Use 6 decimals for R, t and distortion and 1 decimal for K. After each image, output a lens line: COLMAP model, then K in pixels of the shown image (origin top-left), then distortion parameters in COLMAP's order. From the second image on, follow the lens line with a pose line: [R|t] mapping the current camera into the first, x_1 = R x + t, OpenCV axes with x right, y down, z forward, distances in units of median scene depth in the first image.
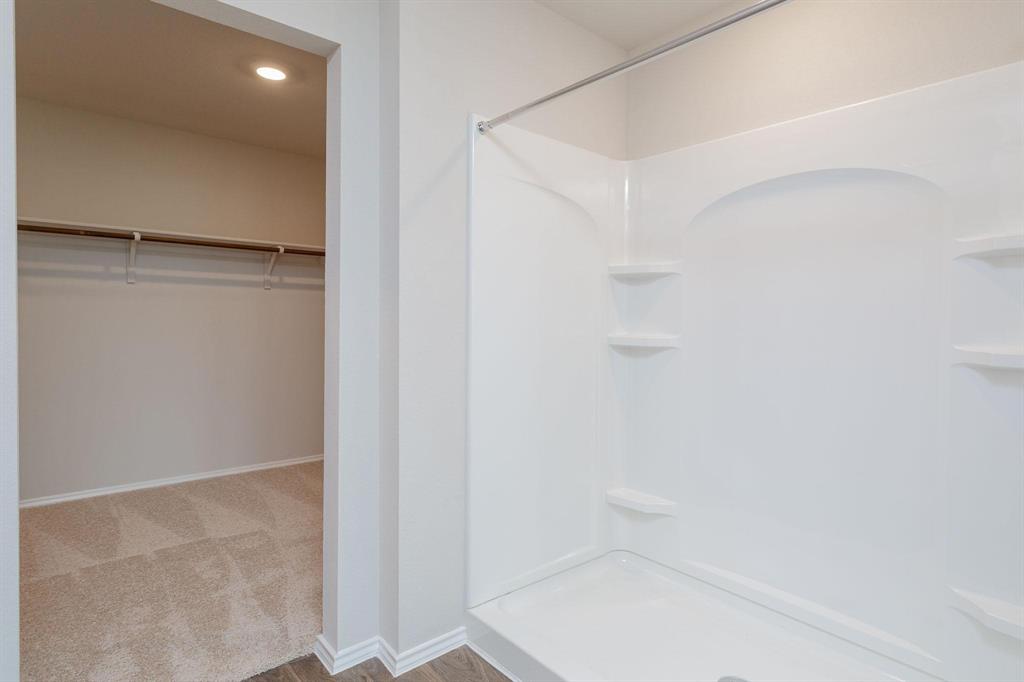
lens RADIAL K [[530.1, 0, 515.3], [0, 530.1, 333.3], [0, 0, 1]] dist [0.003933, 0.002118]
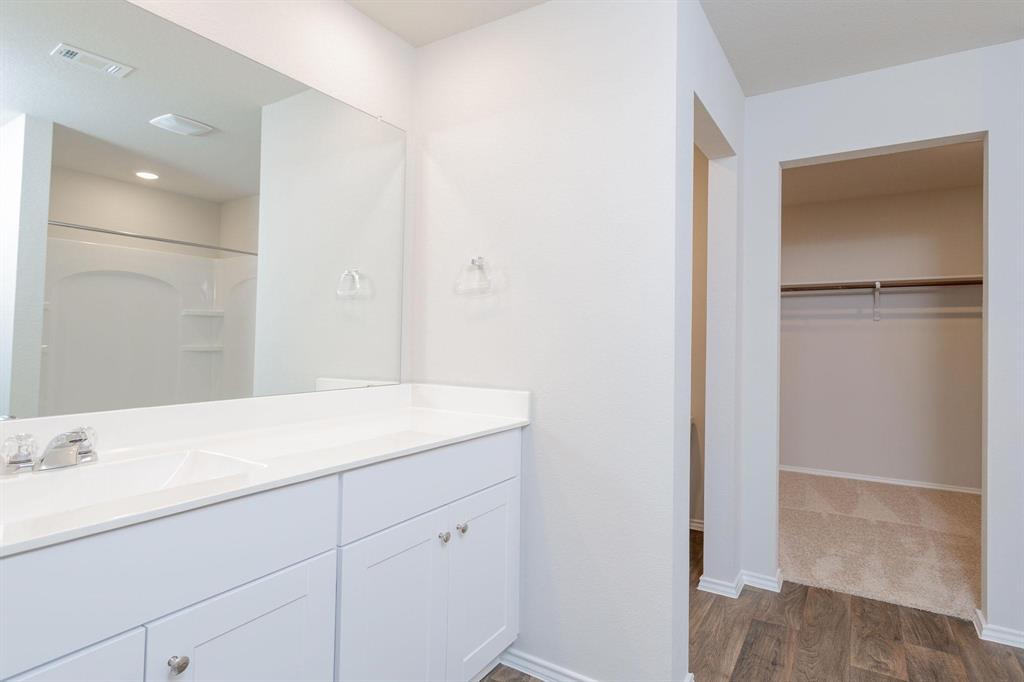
lens RADIAL K [[530.1, 0, 519.5], [0, 530.1, 337.5], [0, 0, 1]] dist [0.003933, 0.002118]
pose [[0.268199, -0.019413, -0.963168, 0.402990], [-0.043713, 0.998522, -0.032298, 0.037961], [0.962371, 0.050765, 0.266954, -0.258917]]
